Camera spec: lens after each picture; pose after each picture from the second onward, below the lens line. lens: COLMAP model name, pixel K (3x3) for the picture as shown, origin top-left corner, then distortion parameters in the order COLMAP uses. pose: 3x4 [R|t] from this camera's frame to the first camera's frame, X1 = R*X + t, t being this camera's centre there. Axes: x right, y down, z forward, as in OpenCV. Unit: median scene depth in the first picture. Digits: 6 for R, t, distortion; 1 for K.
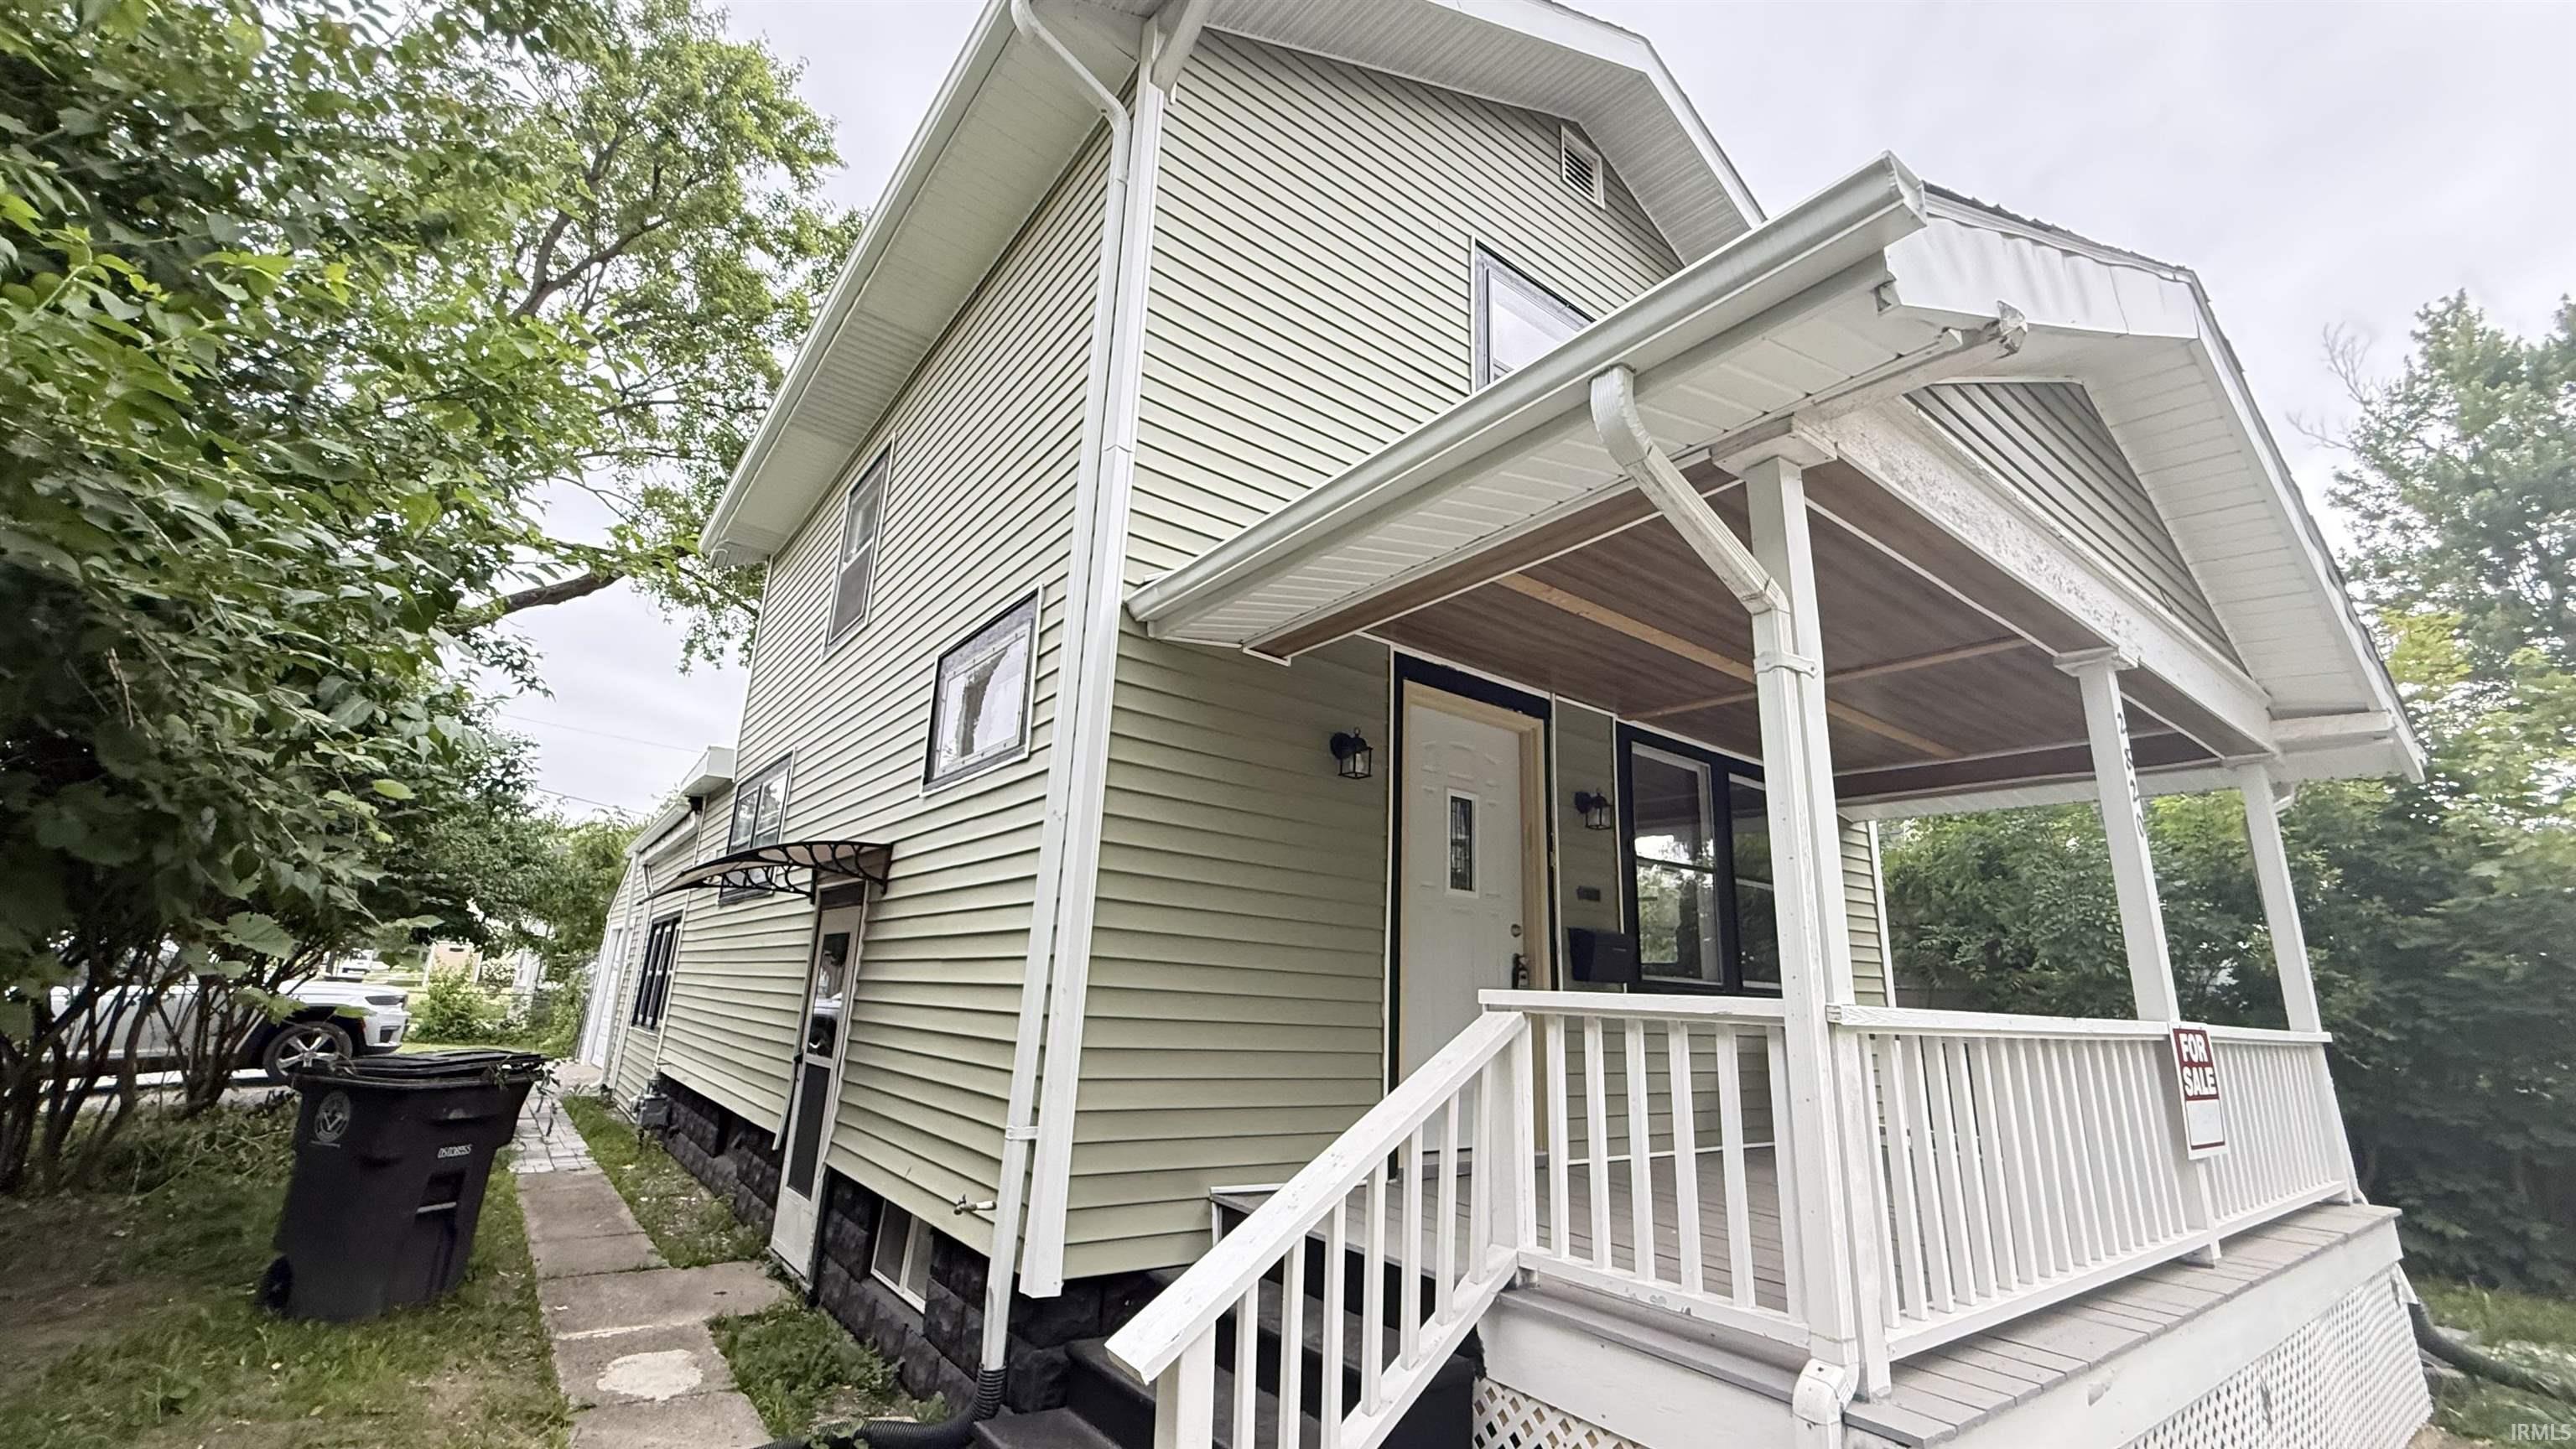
lens RADIAL K [[1026.6, 0, 1263.5], [0, 1026.6, 720.6], [0, 0, 1]] dist [0.003765, -0.002732]
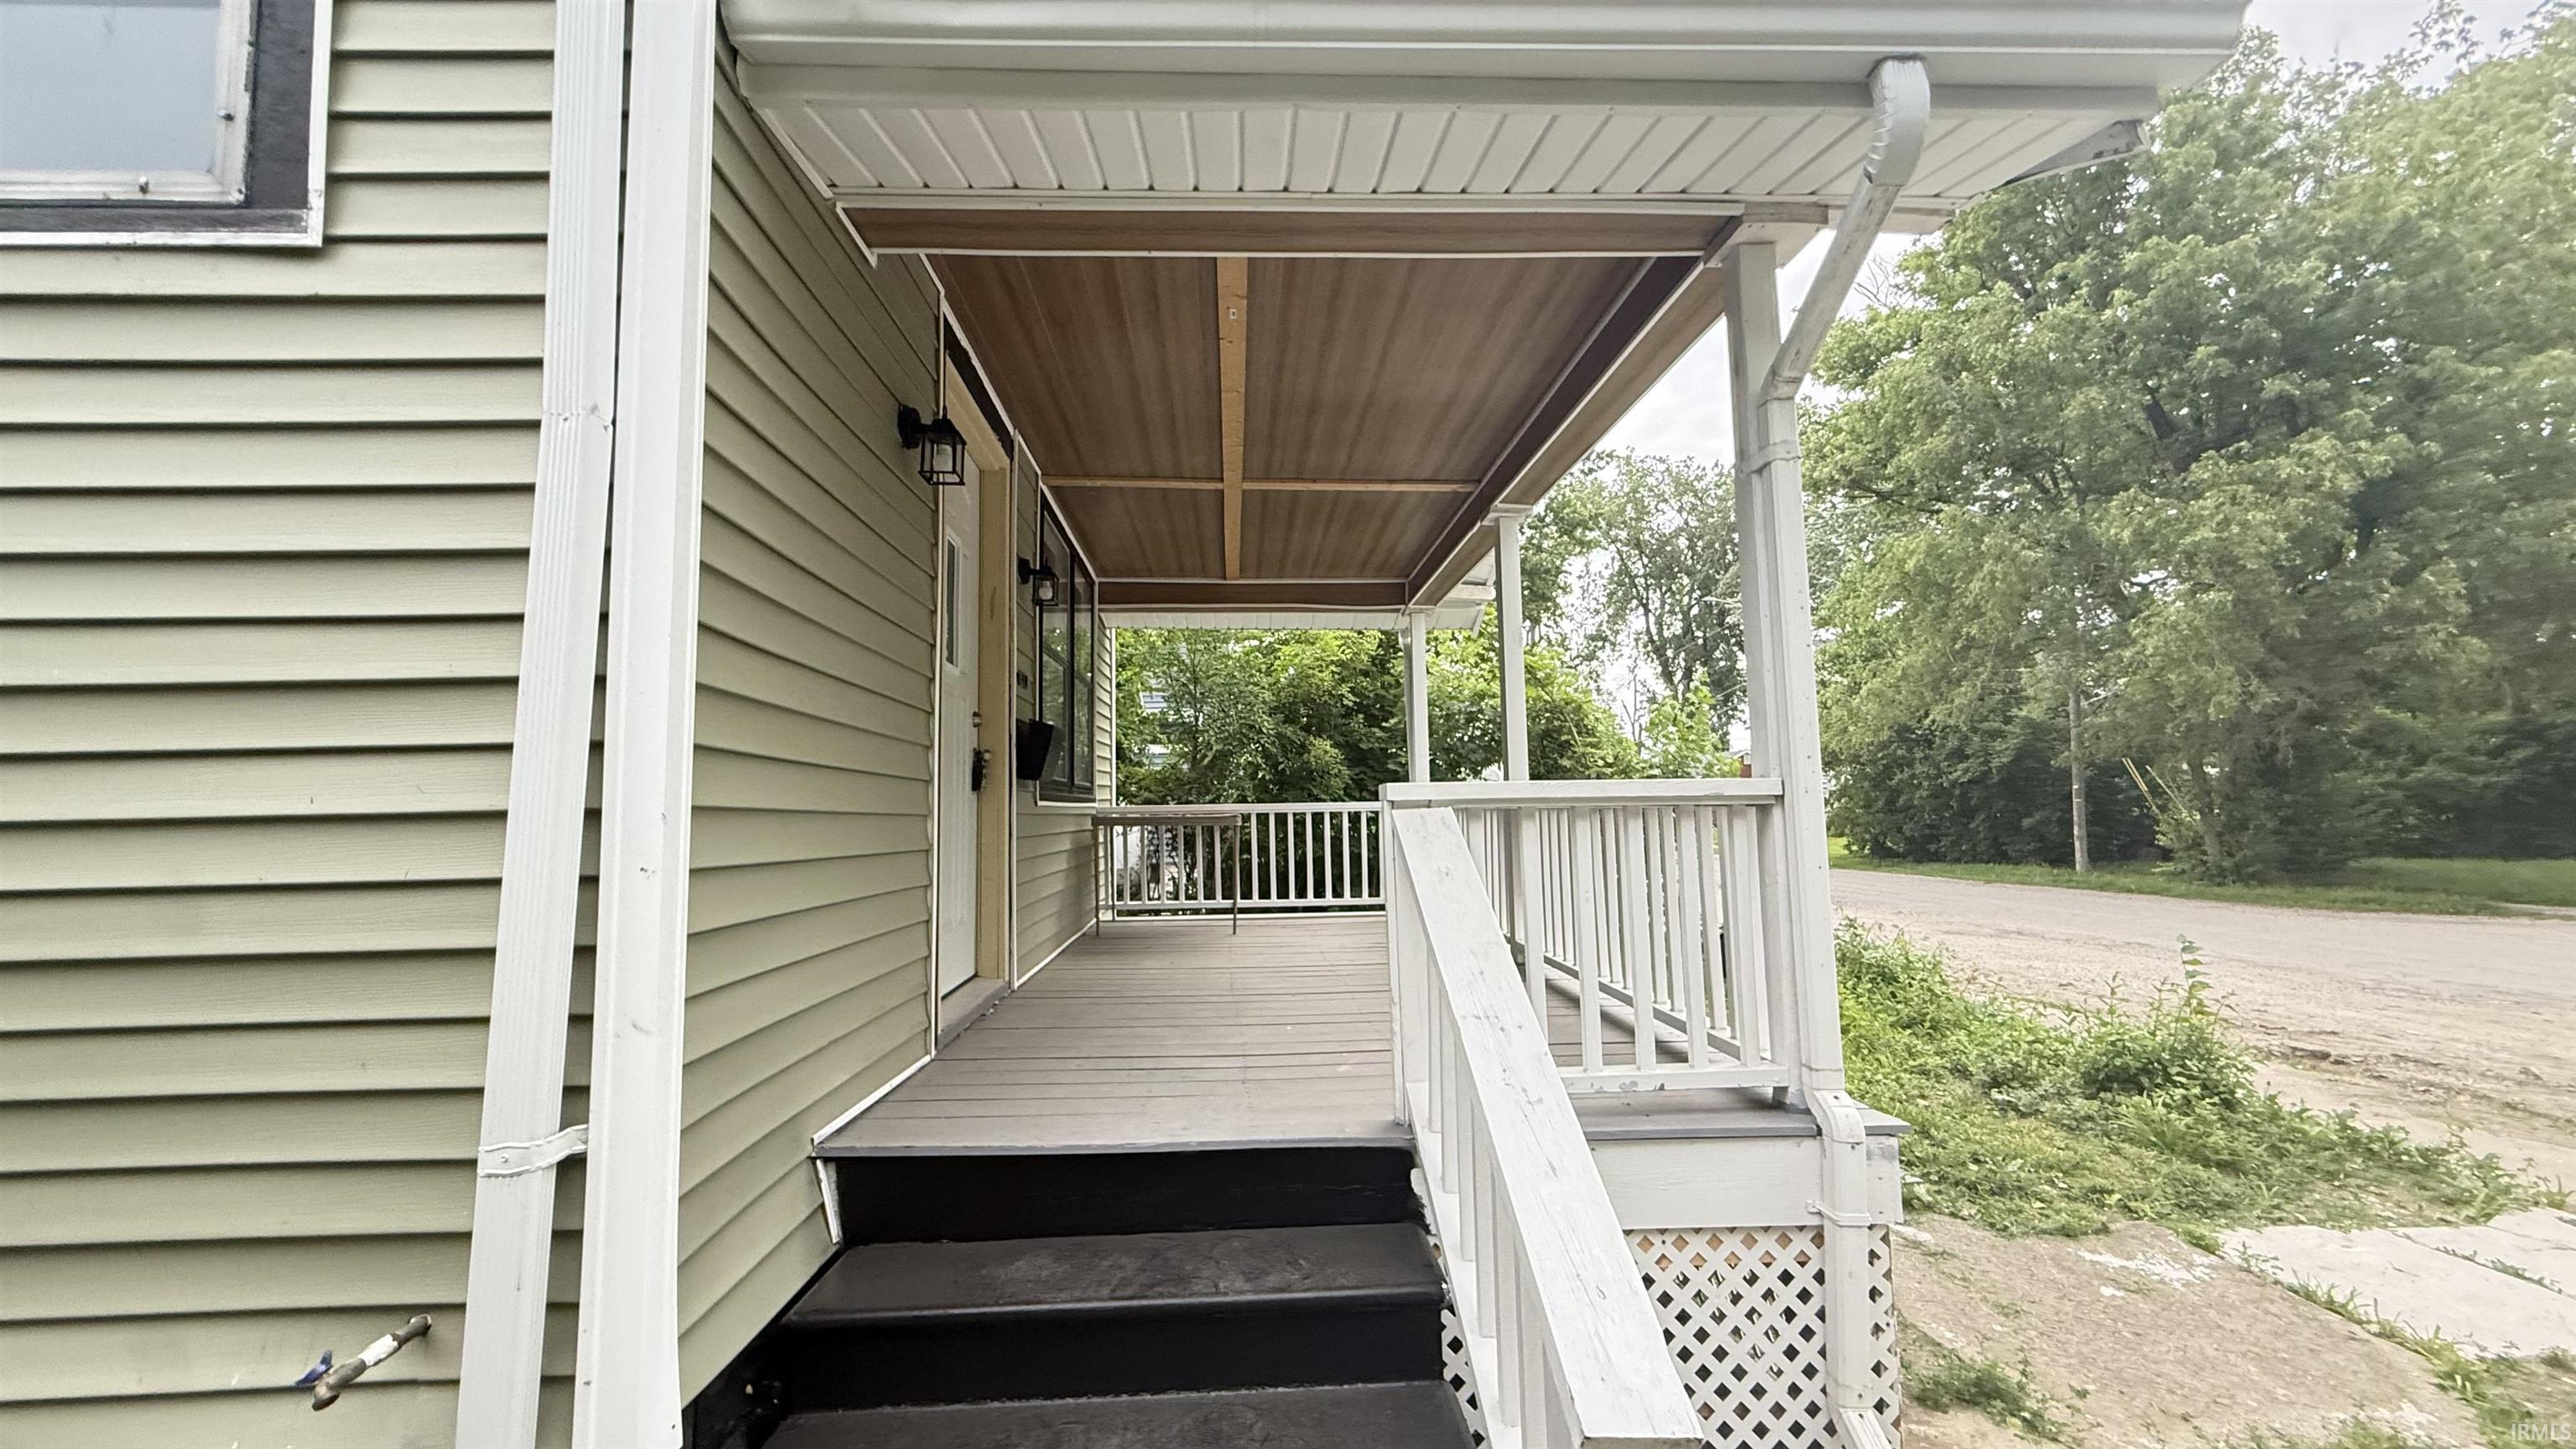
lens RADIAL K [[1026.6, 0, 1278.9], [0, 1026.6, 715.8], [0, 0, 1]] dist [0.003765, -0.002732]
pose [[0.556477, 0.024132, 0.830512, -0.419845], [-0.177192, 0.980030, 0.090249, 0.133630], [-0.811749, -0.197382, 0.549640, 0.554606]]
